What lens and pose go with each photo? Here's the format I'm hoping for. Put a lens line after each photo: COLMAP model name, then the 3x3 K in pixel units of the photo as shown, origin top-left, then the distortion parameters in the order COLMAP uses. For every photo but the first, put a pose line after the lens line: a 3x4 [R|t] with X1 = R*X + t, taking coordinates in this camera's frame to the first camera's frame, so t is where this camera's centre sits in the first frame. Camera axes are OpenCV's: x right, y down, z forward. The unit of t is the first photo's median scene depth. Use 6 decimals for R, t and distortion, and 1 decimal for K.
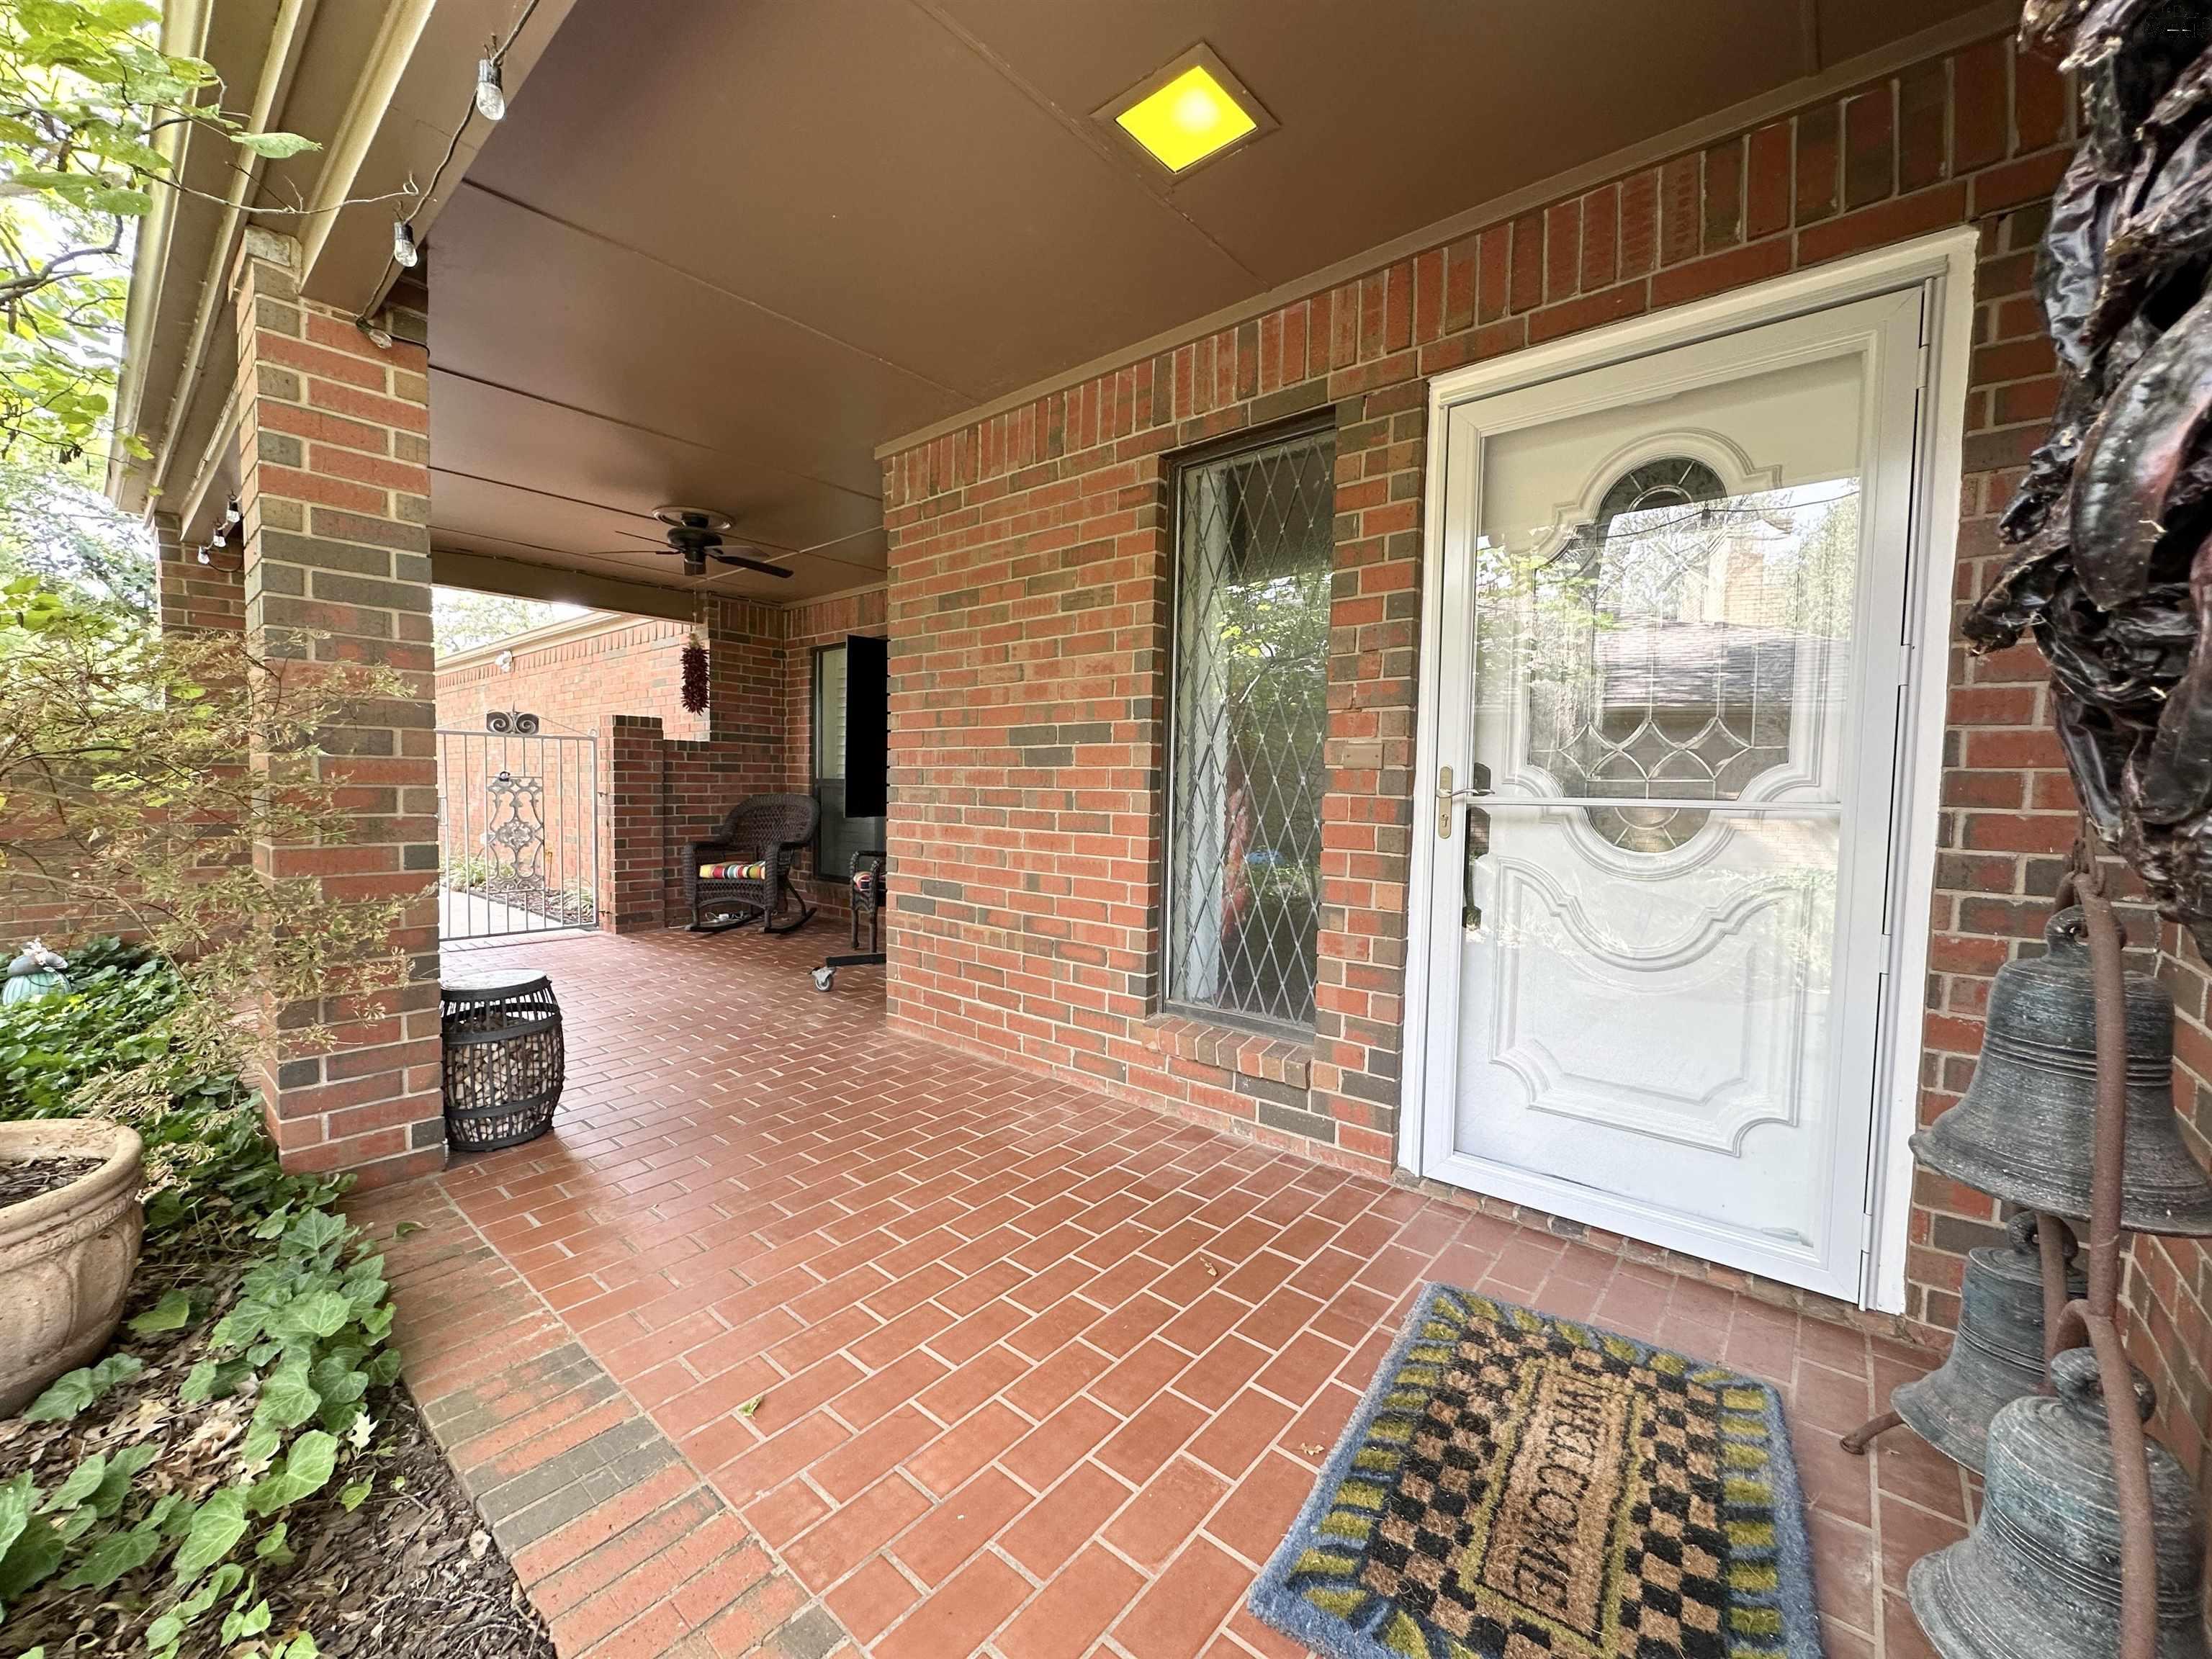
lens RADIAL K [[876.0, 0, 1106.0], [0, 876.0, 829.5], [0, 0, 1]] dist [-0.000101, -0.000002]
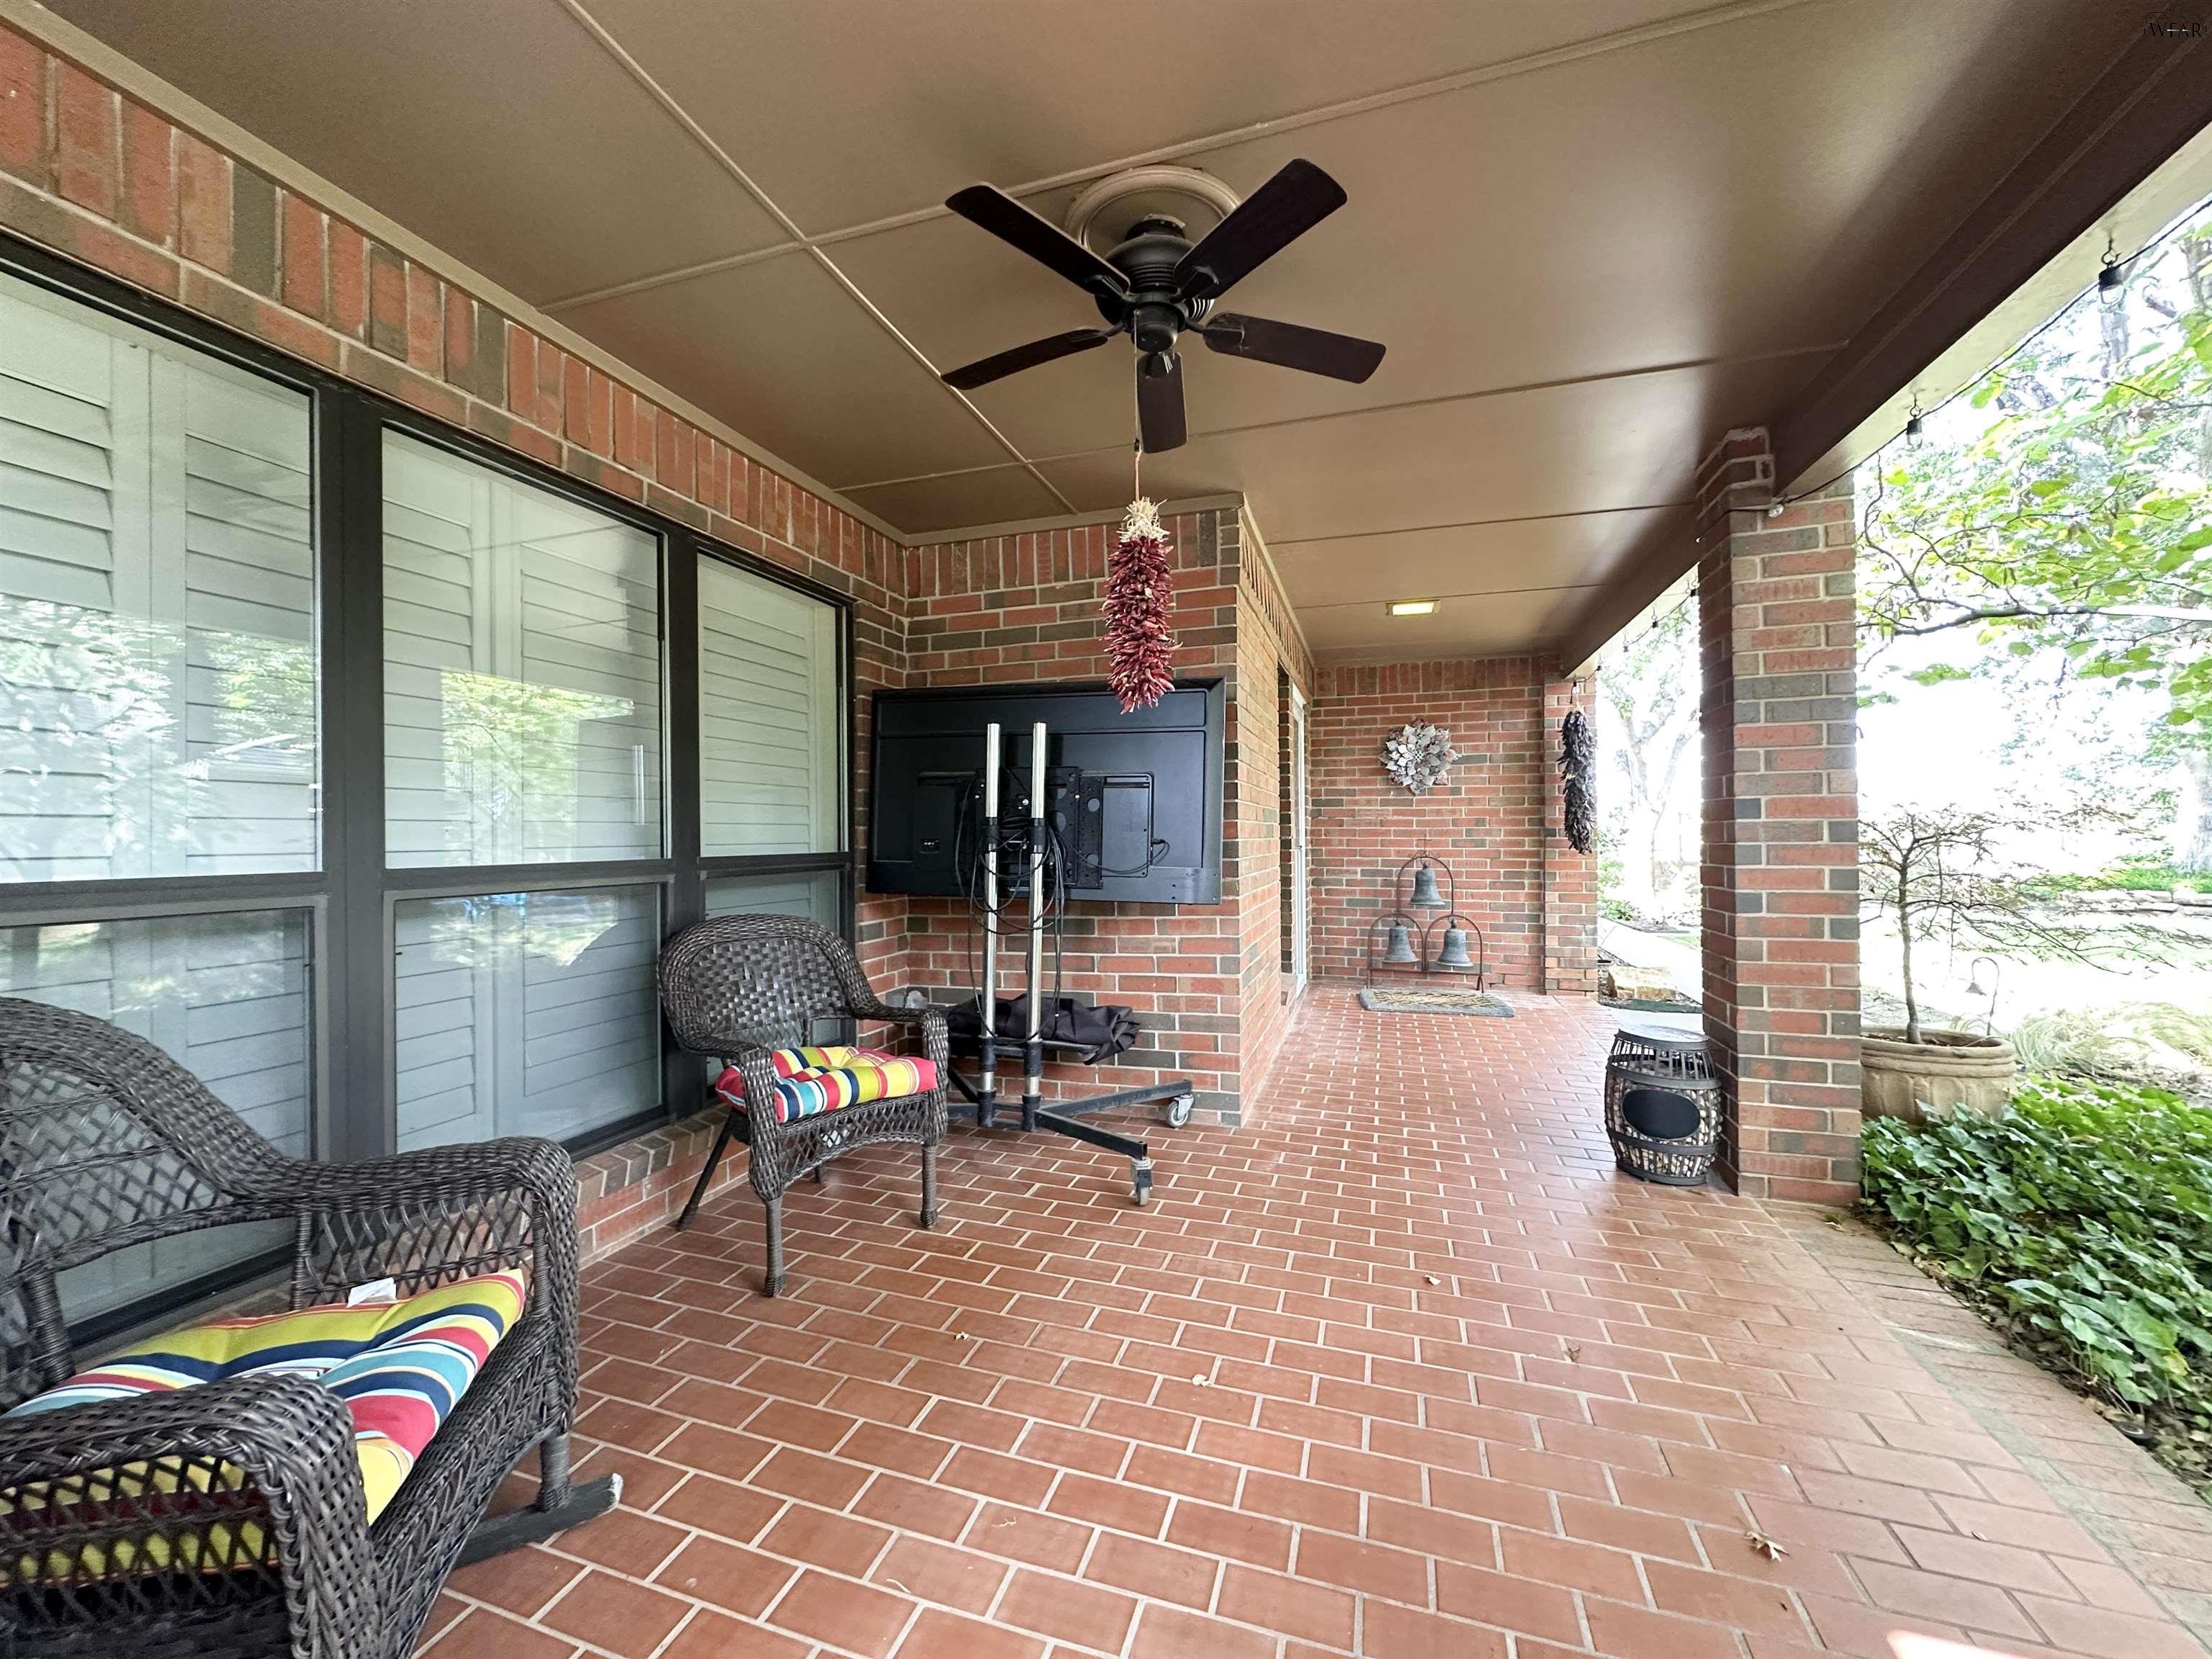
lens RADIAL K [[876.0, 0, 1106.0], [0, 876.0, 829.5], [0, 0, 1]] dist [-0.000101, -0.000002]
pose [[-0.377542, -0.009037, 0.925949, -1.200960], [0.051230, 0.998217, 0.030631, -0.133644], [-0.924574, 0.059001, -0.376405, 1.694951]]
